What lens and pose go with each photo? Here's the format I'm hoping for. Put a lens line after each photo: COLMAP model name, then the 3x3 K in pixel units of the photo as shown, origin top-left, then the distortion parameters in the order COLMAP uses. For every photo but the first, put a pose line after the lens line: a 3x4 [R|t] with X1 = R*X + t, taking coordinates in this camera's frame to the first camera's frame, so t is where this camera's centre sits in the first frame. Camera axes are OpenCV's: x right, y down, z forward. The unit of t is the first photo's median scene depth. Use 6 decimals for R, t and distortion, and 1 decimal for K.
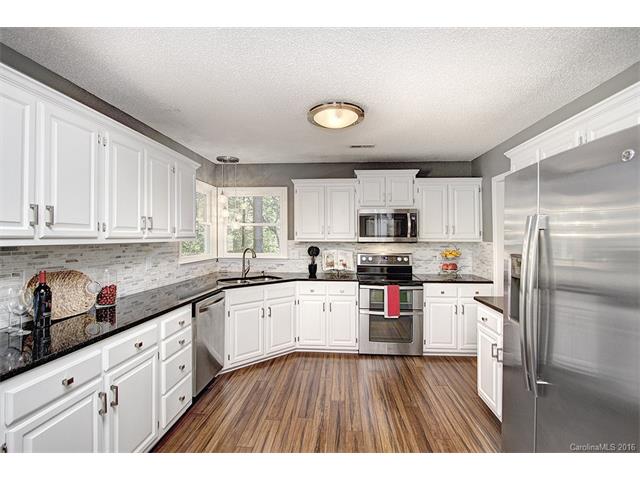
lens RADIAL K [[296.9, 0, 321.6], [0, 296.9, 237.8], [0, 0, 1]] dist [-0.002895, -0.001162]
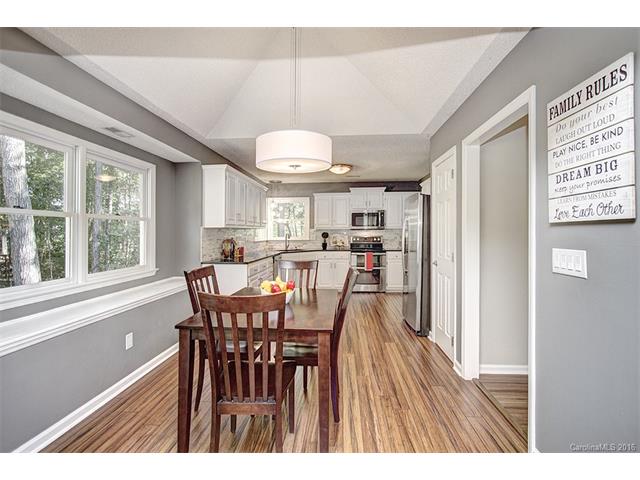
lens RADIAL K [[296.9, 0, 302.7], [0, 296.9, 268.2], [0, 0, 1]] dist [-0.002895, -0.001162]
pose [[0.998407, -0.000340, -0.056430, -0.061597], [0.007245, 0.992479, 0.122200, 0.025483], [0.055964, -0.122414, 0.990900, -0.765093]]
